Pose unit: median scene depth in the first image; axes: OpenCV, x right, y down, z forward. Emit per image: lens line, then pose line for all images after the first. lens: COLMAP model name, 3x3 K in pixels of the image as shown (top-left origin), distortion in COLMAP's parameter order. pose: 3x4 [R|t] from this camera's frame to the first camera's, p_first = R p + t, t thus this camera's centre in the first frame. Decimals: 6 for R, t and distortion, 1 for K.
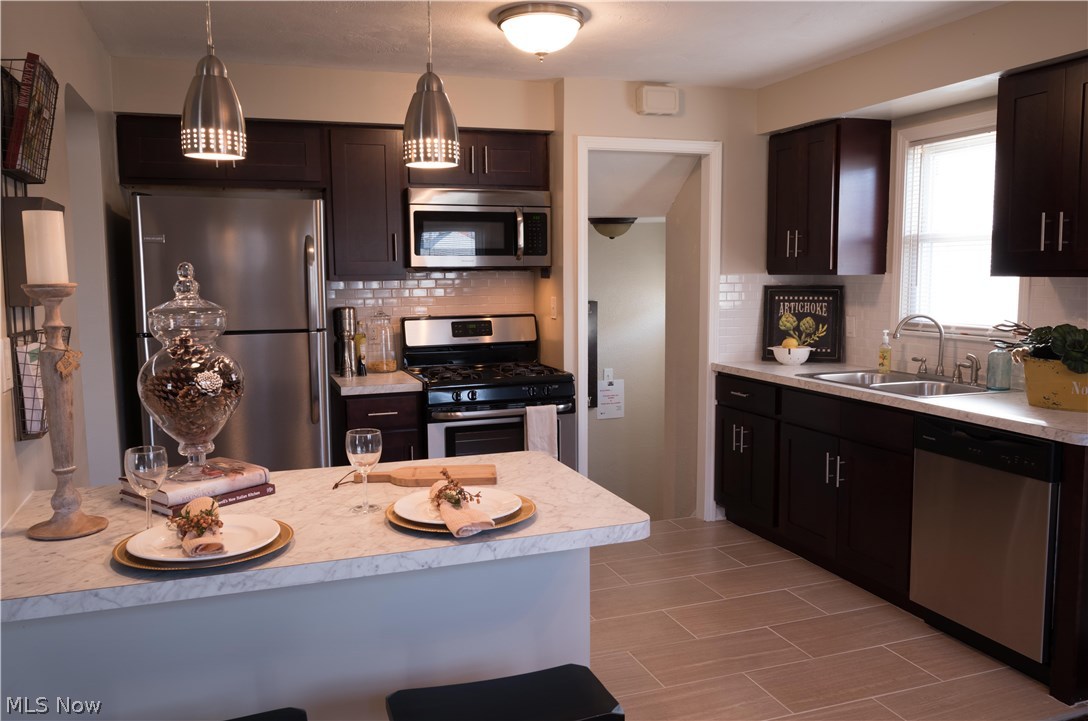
lens RADIAL K [[857.5, 0, 544.0], [0, 857.5, 360.5], [0, 0, 1]] dist [-0.000198, -0.007786]
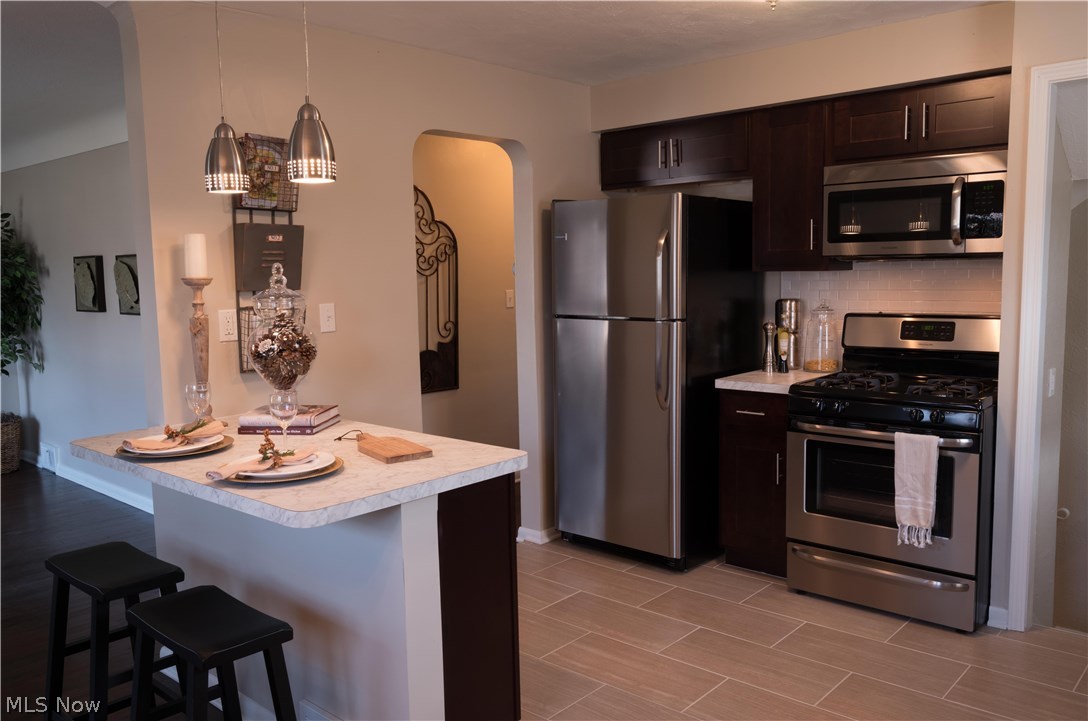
lens RADIAL K [[857.5, 0, 544.0], [0, 857.5, 360.5], [0, 0, 1]] dist [-0.000198, -0.007786]
pose [[0.478806, 0.094716, -0.872797, 0.461146], [-0.077873, 0.994827, 0.065238, -0.034620], [0.874460, 0.036731, 0.483705, 0.300871]]
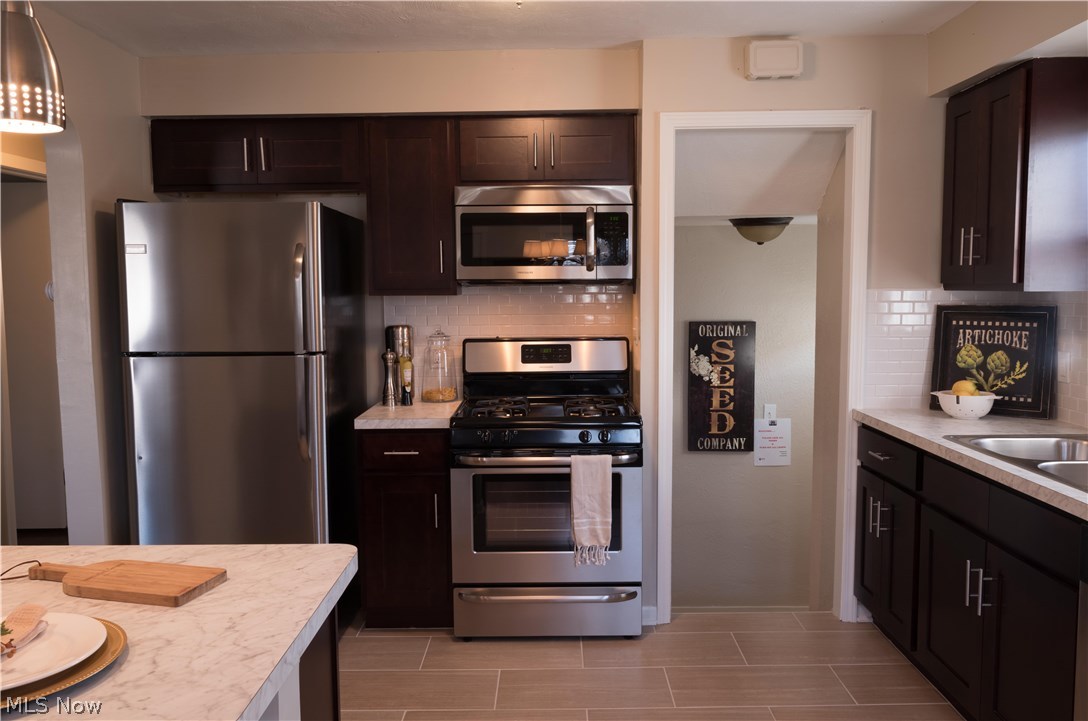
lens RADIAL K [[857.5, 0, 544.0], [0, 857.5, 360.5], [0, 0, 1]] dist [-0.000198, -0.007786]
pose [[0.939875, 0.031376, -0.340074, 0.202154], [-0.036465, 0.999298, -0.008581, -0.023820], [0.339566, 0.020465, 0.940360, 0.220668]]
